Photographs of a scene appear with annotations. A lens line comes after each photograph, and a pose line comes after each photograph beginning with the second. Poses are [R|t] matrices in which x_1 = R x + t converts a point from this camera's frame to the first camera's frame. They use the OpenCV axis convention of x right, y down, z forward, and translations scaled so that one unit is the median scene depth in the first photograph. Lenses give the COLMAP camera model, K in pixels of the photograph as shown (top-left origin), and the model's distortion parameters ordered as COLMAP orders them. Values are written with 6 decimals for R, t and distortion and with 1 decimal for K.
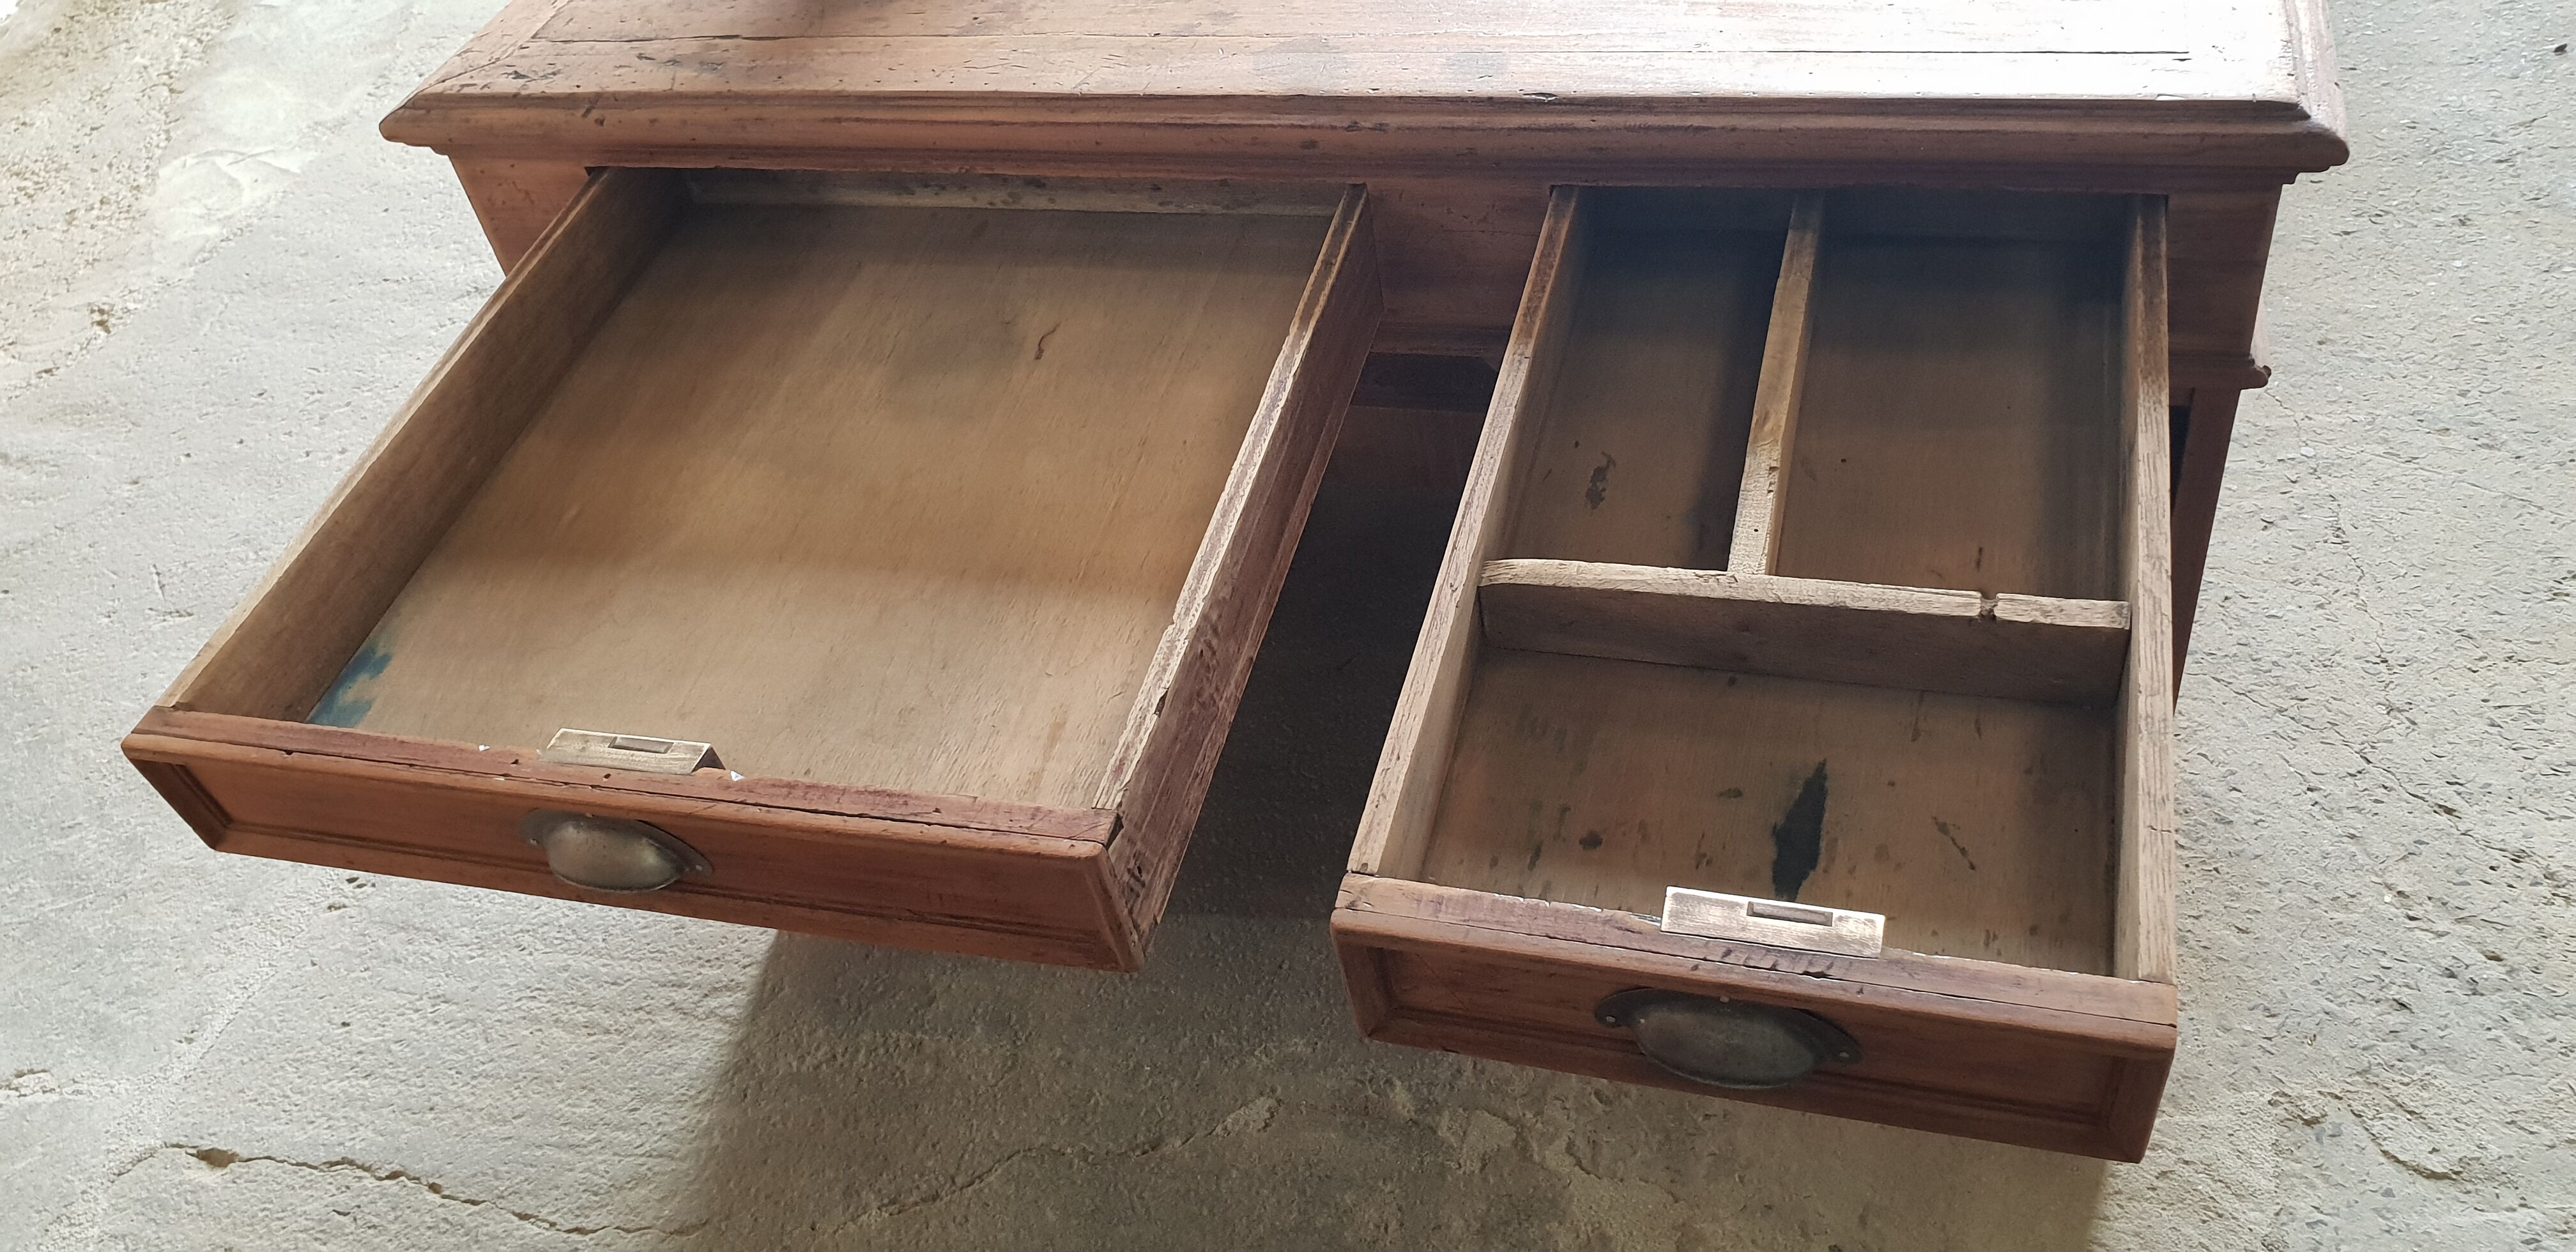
lens RADIAL K [[2033.2, 0, 1256.5], [0, 2033.2, 566.9], [0, 0, 1]] dist [-0.010611, 0.036998]
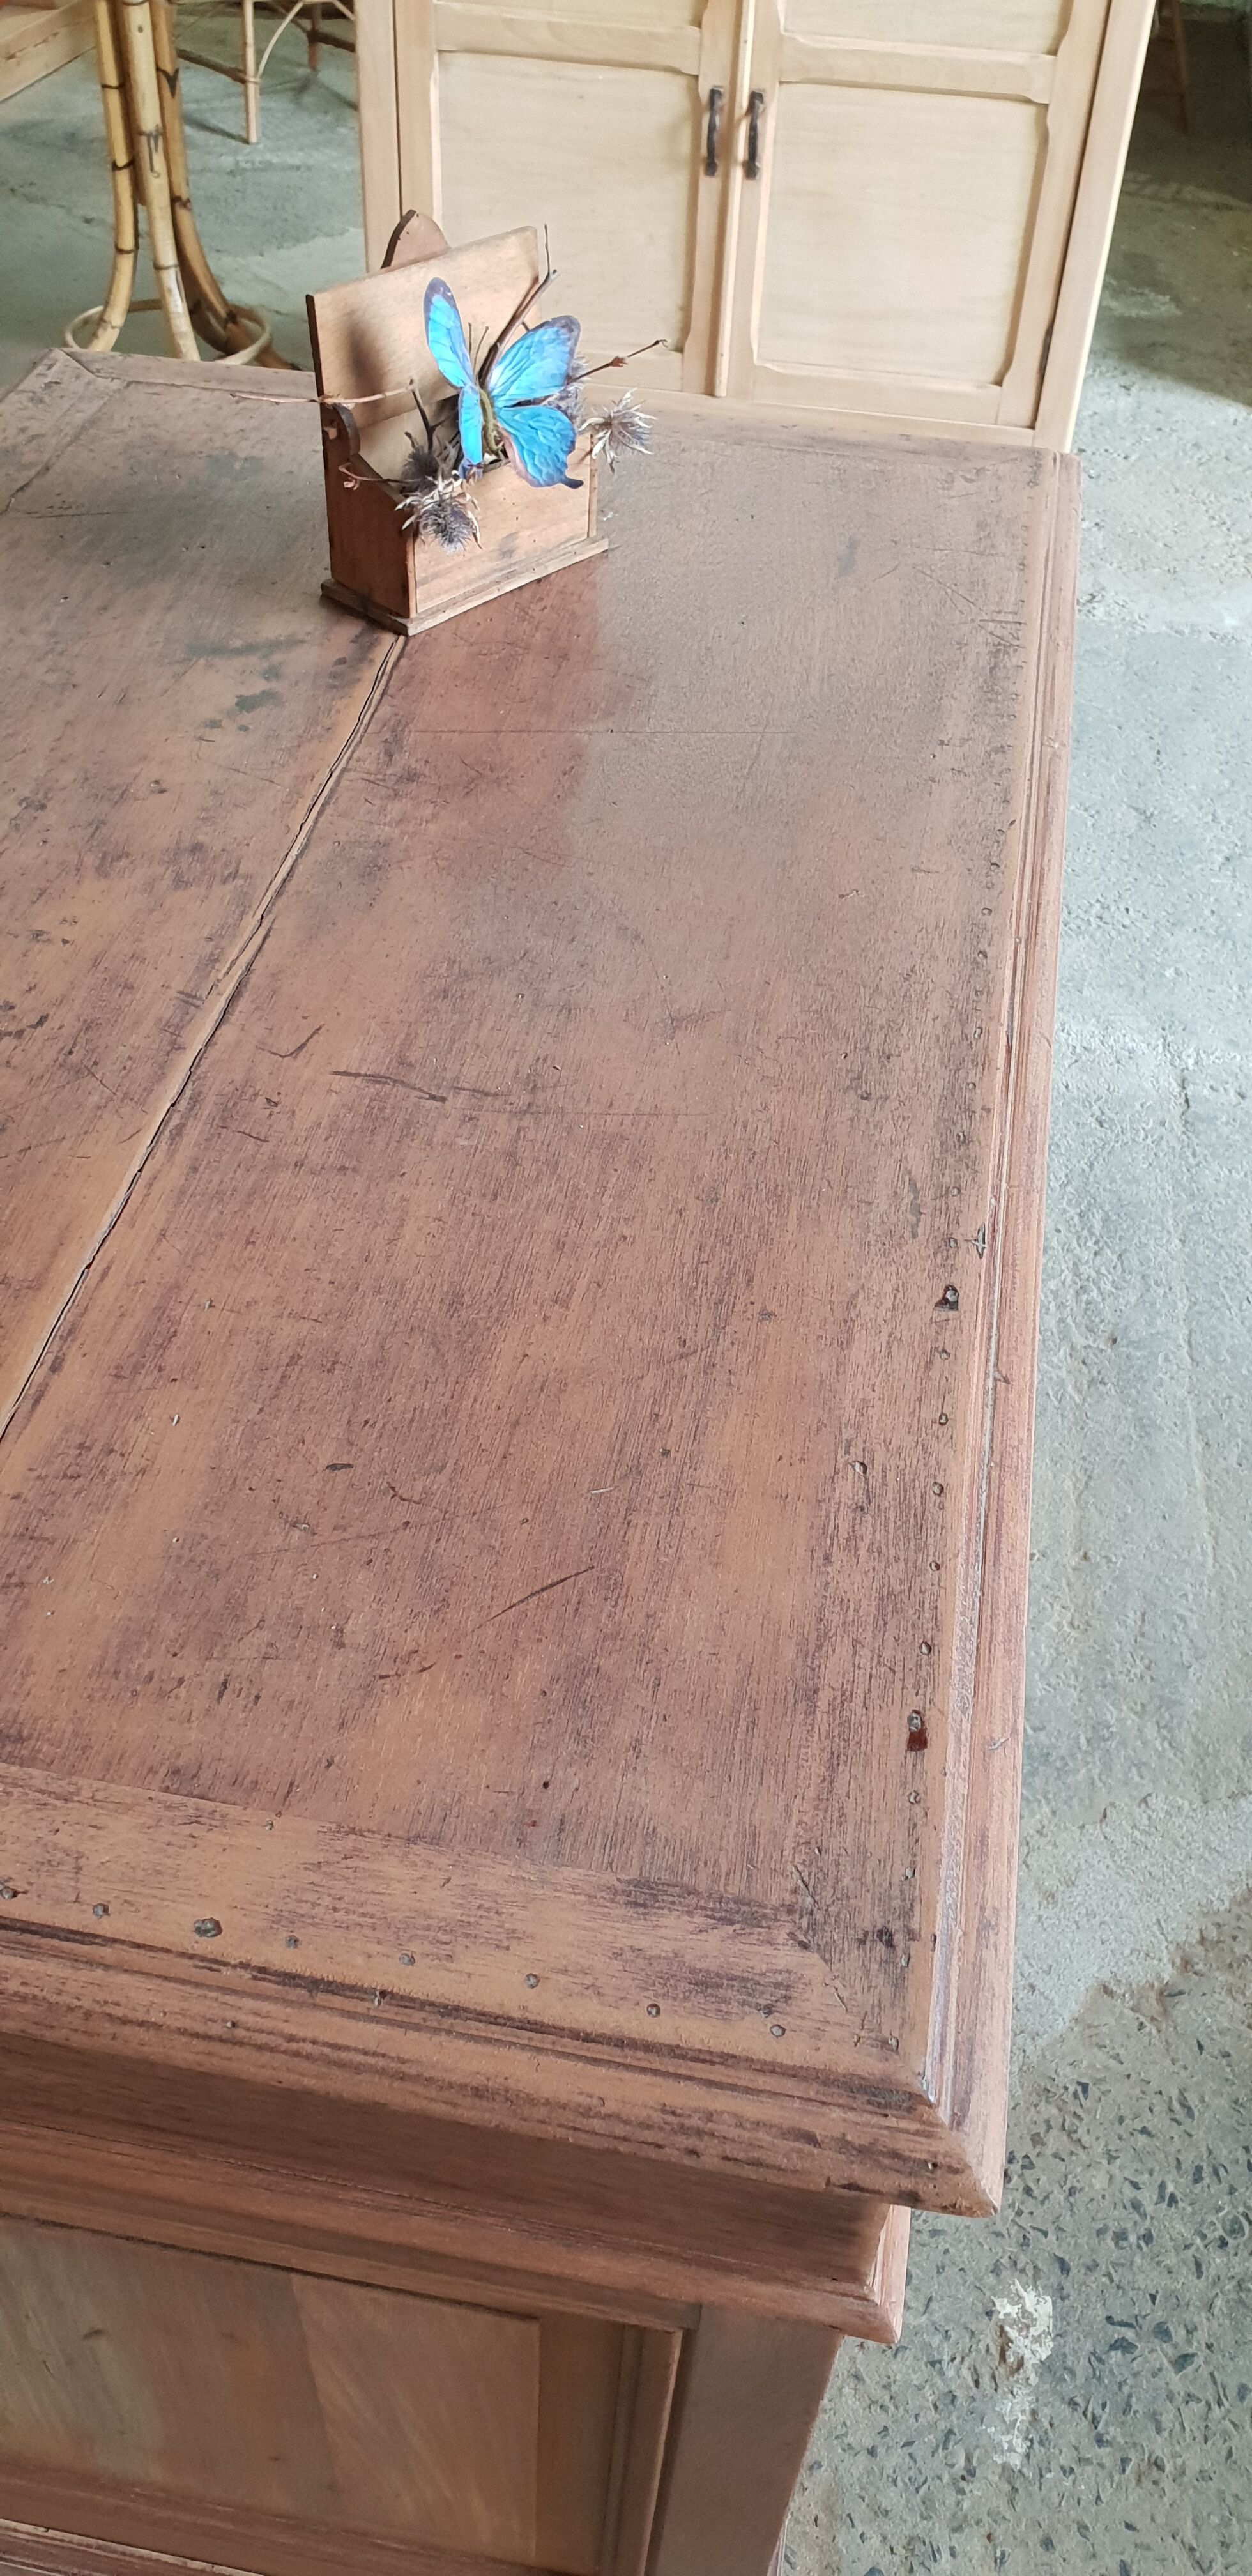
lens RADIAL K [[2033.2, 0, 642.8], [0, 2033.2, 1267.7], [0, 0, 1]] dist [-0.010611, 0.036998]
pose [[0.105206, 0.803412, -0.586056, 0.542798], [-0.701092, 0.477874, 0.529251, -0.672522], [0.705267, 0.355199, 0.613541, 0.632442]]
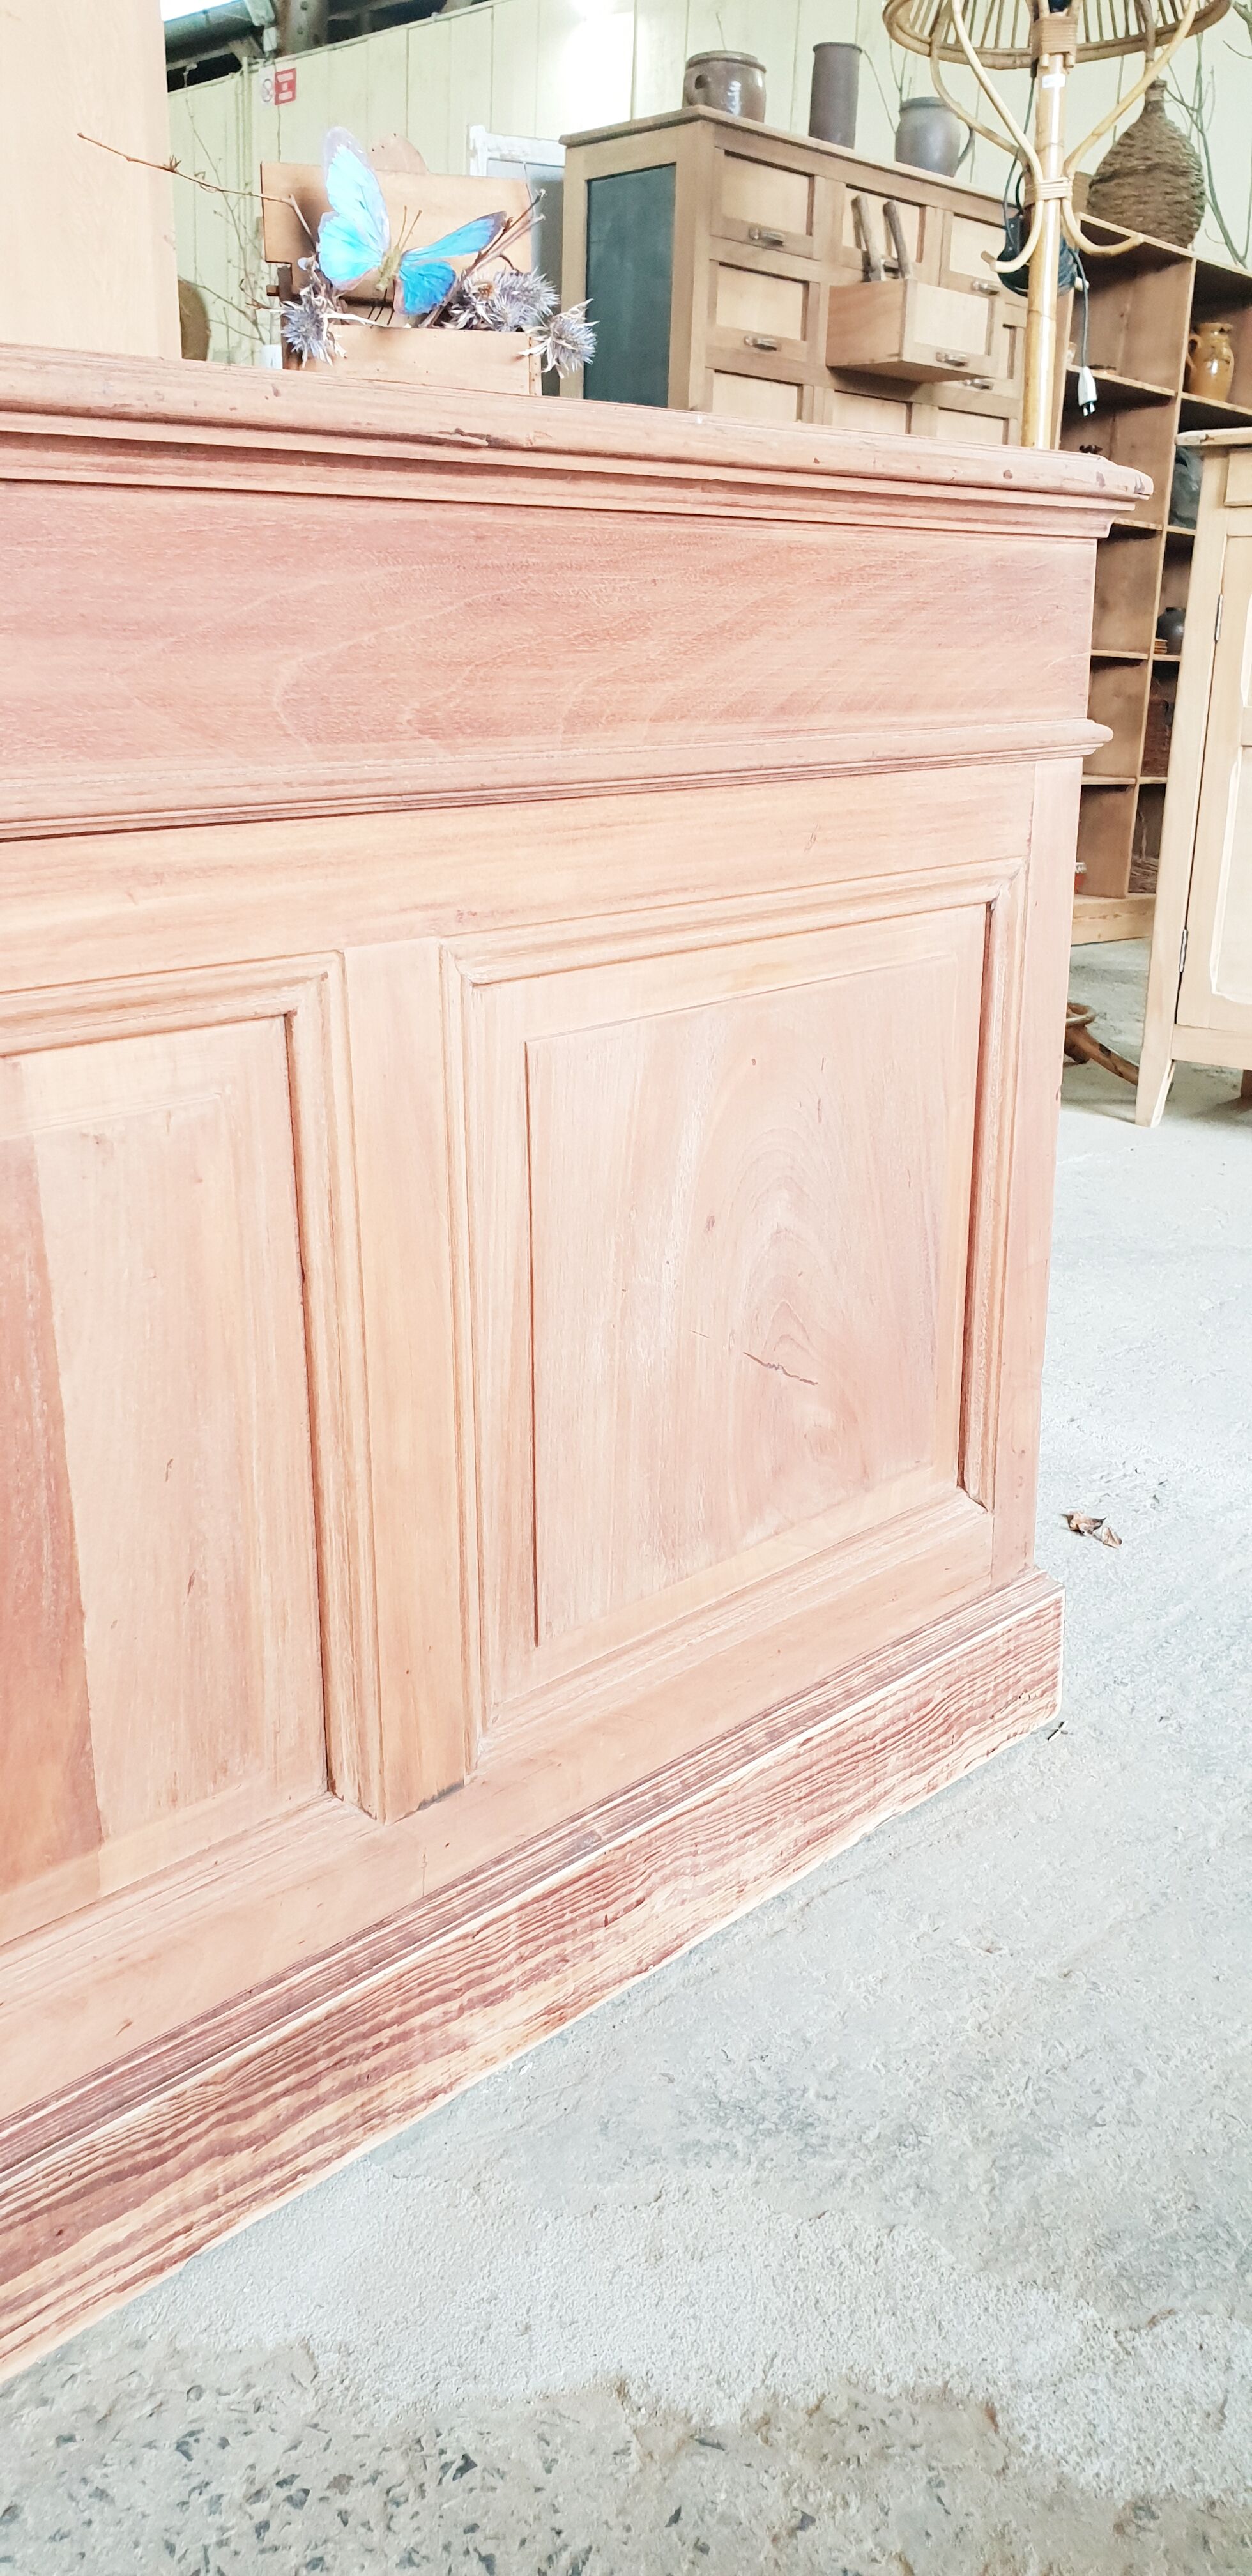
lens RADIAL K [[2033.2, 0, 645.8], [0, 2033.2, 1295.8], [0, 0, 1]] dist [-0.010611, 0.036998]
pose [[-0.468613, 0.412358, -0.781257, 0.607393], [-0.536481, 0.569777, 0.622528, -0.711647], [0.701847, 0.710855, -0.045783, 1.310179]]
